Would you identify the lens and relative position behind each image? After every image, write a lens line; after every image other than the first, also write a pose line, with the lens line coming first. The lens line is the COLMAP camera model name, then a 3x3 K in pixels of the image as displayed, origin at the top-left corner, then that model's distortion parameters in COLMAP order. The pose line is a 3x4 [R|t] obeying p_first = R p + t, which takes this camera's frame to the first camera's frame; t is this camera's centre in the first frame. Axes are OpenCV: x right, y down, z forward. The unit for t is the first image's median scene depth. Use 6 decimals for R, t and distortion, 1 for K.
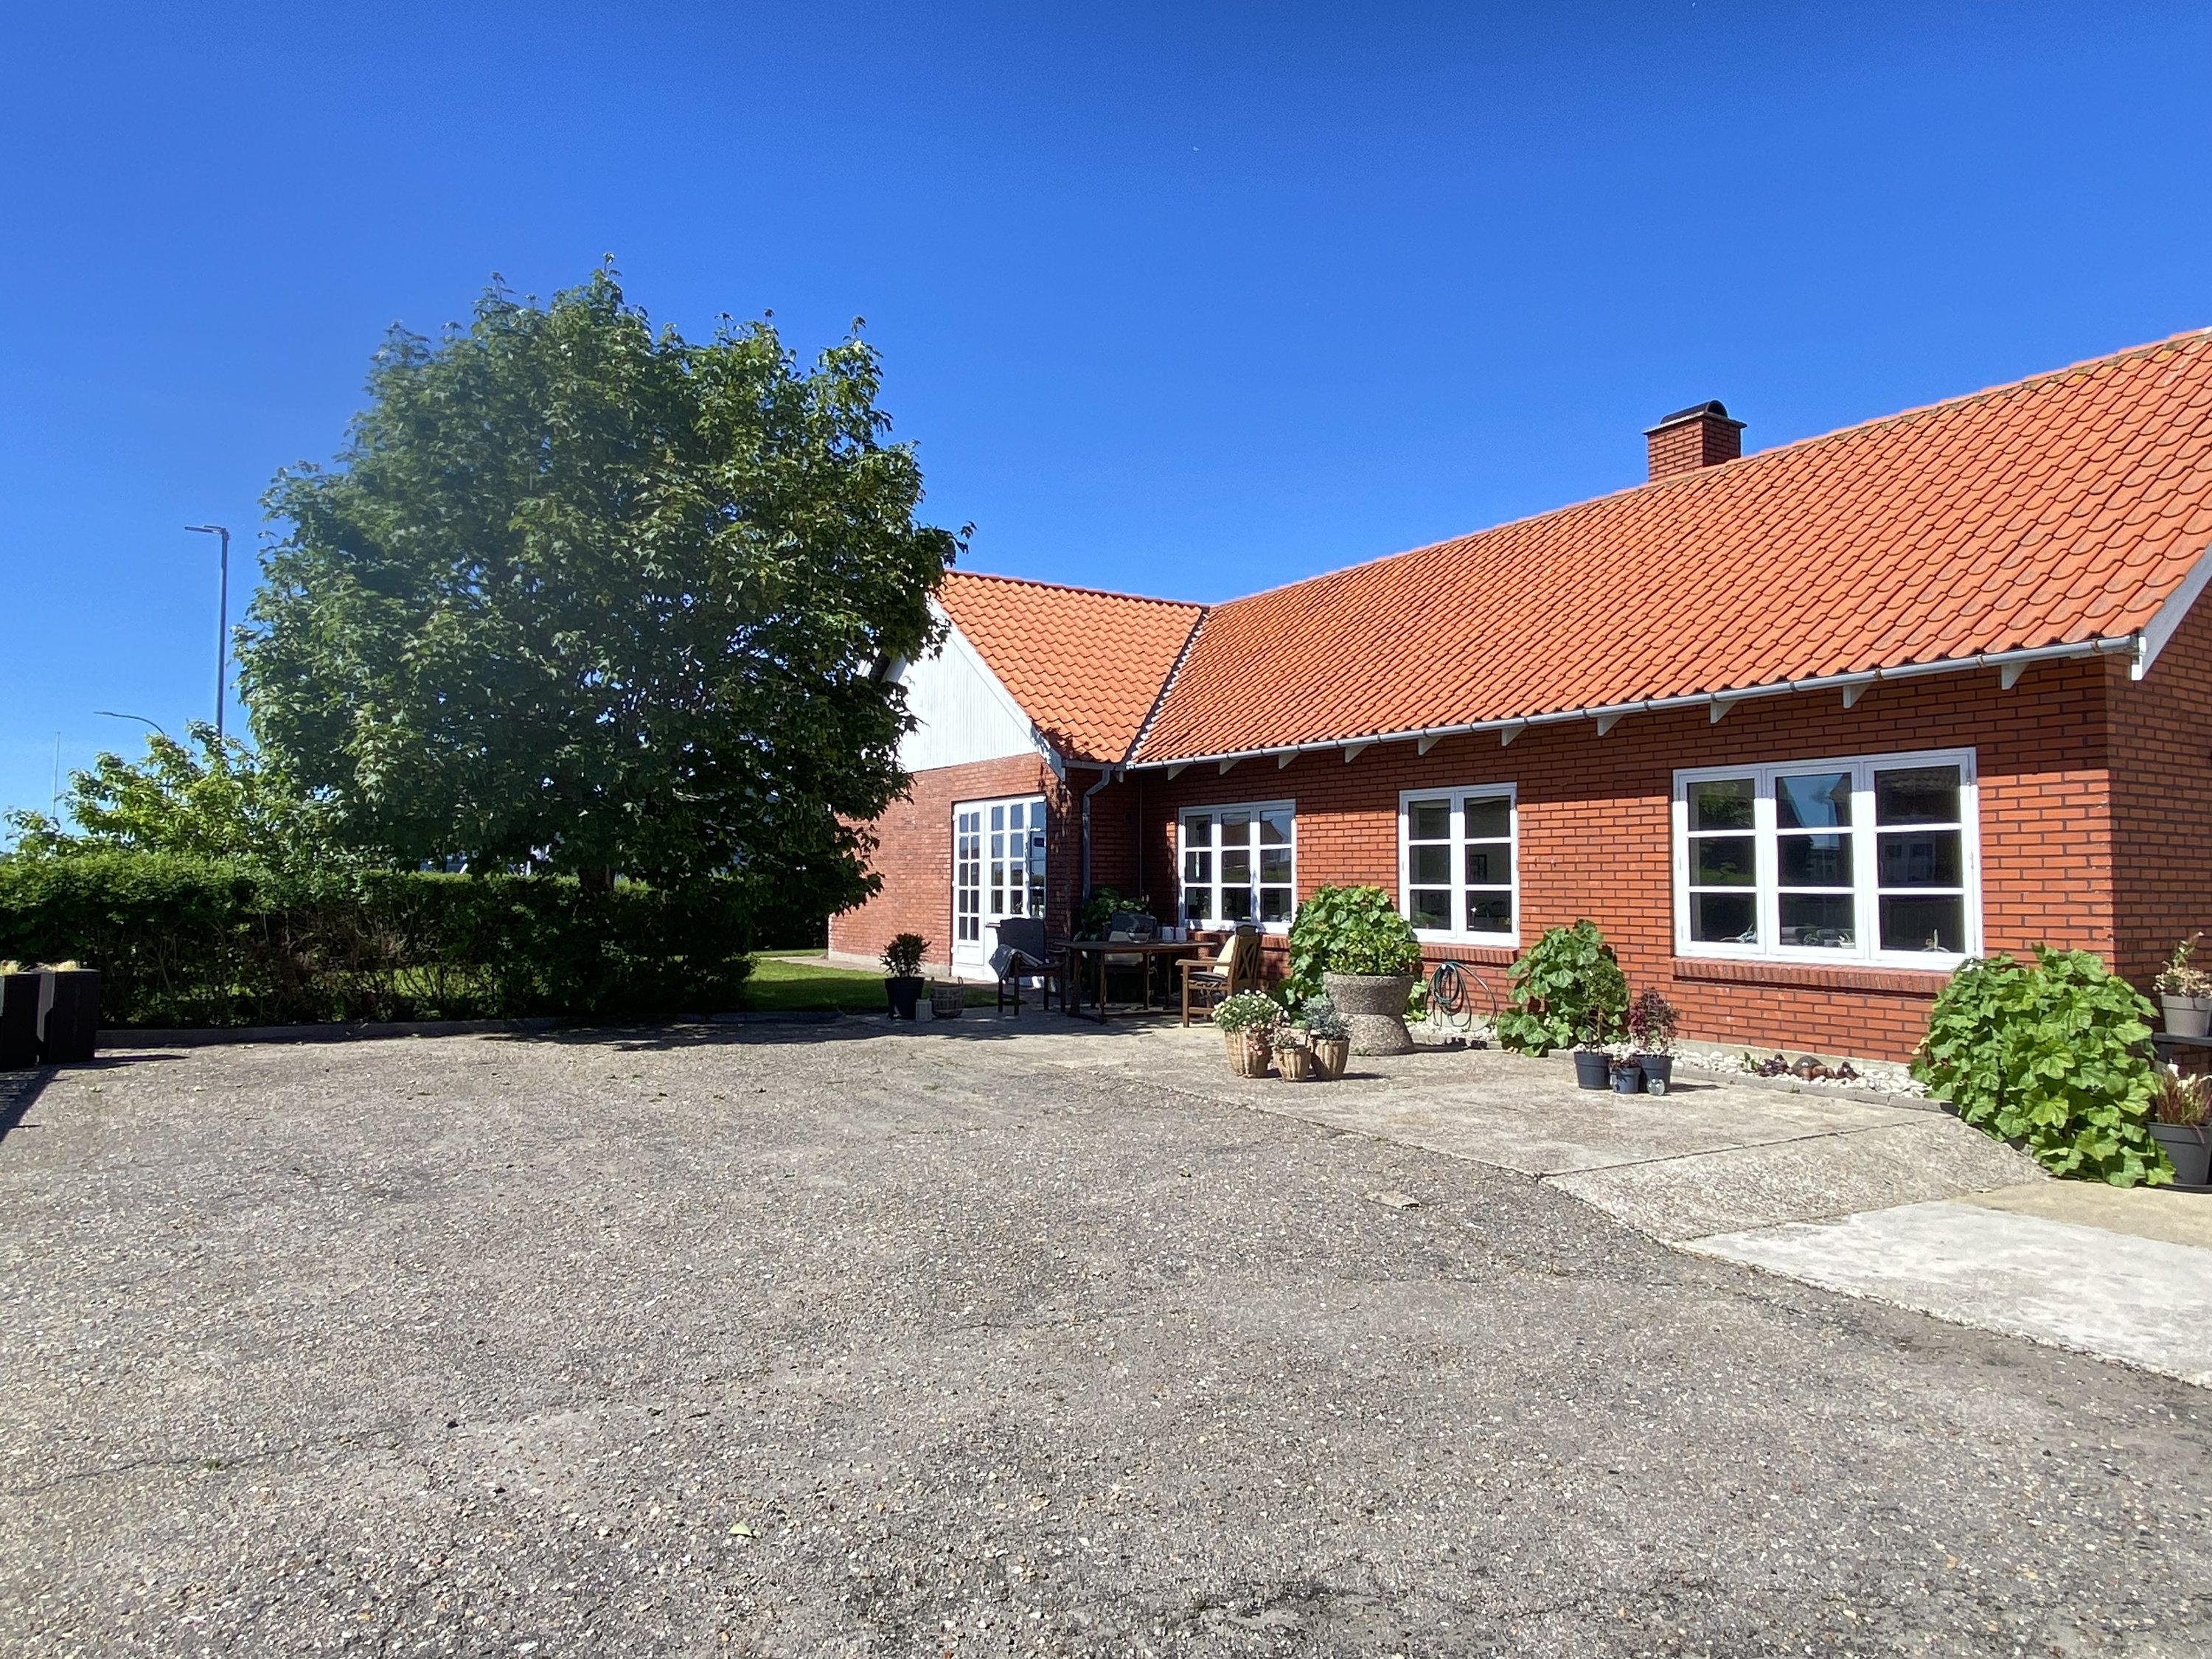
lens RADIAL K [[1395.3, 0, 1099.3], [0, 1395.3, 820.6], [0, 0, 1]] dist [0.084010, -0.118607]
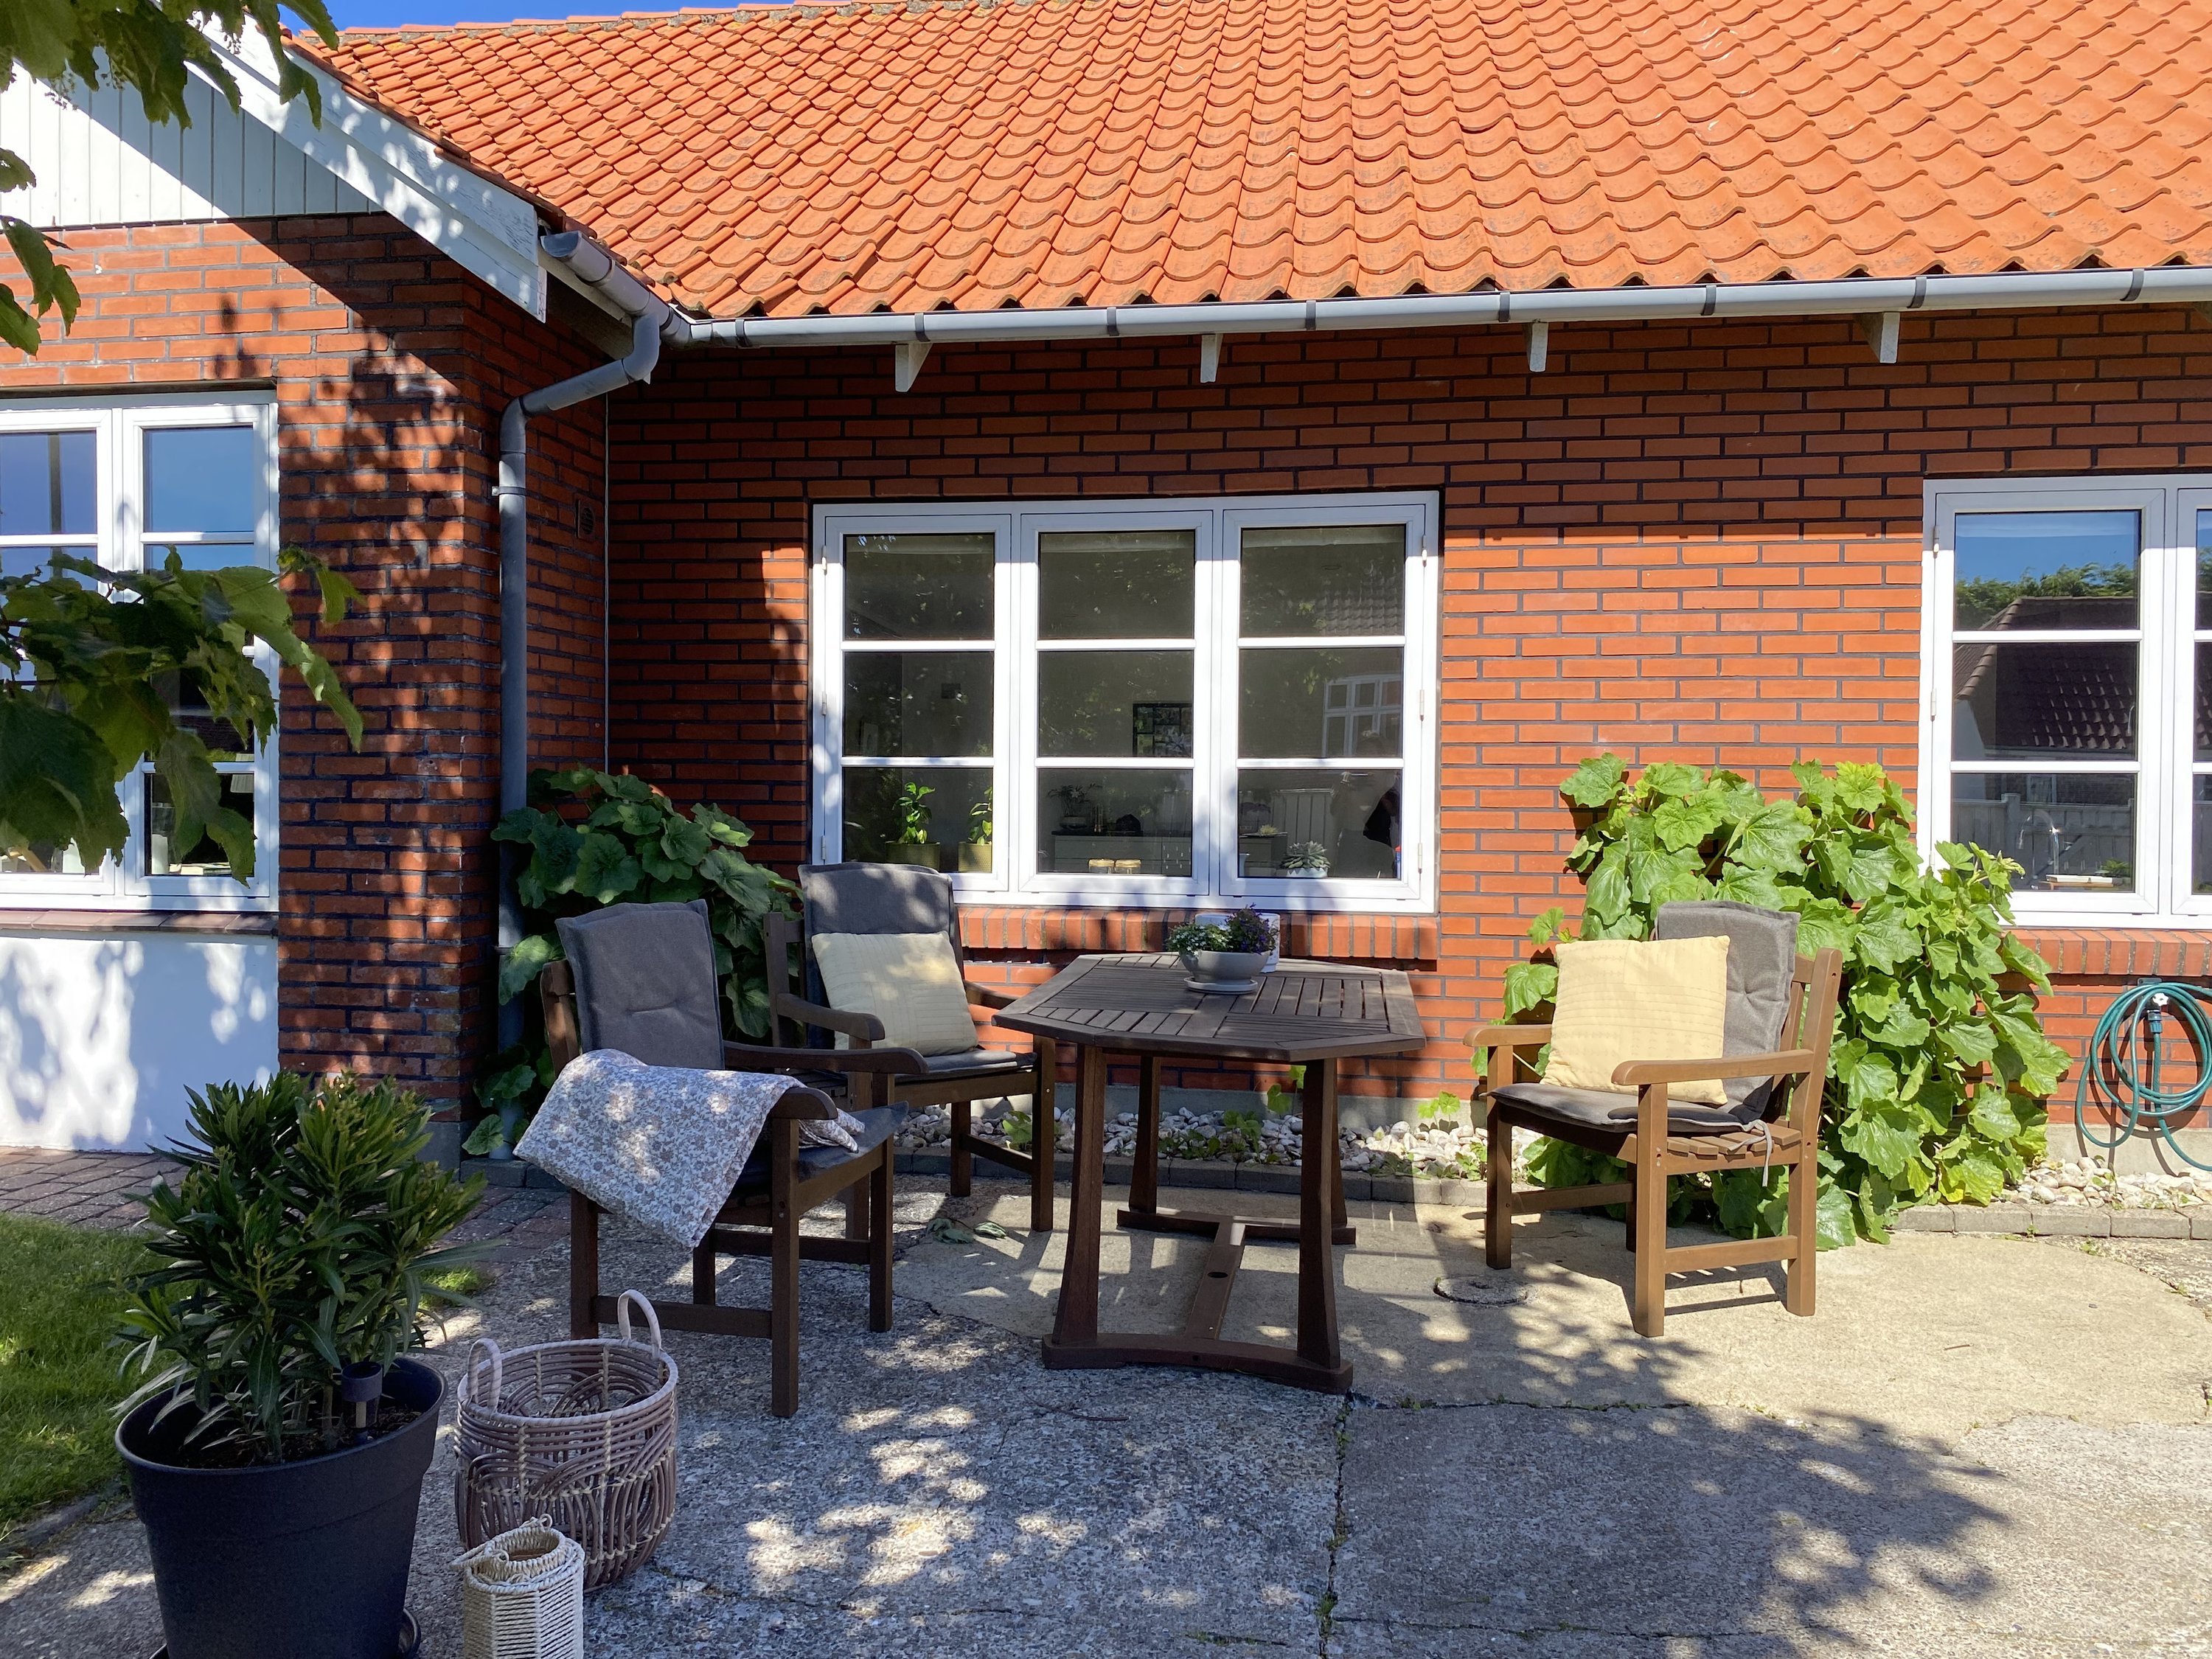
lens RADIAL K [[1660.1, 0, 1096.7], [0, 1660.1, 814.0], [0, 0, 1]] dist [0.053271, -0.087069]
pose [[0.643749, -0.008649, 0.765188, -0.253251], [-0.038603, 0.998296, 0.043761, 0.055829], [-0.764262, -0.057710, 0.642318, 1.019417]]
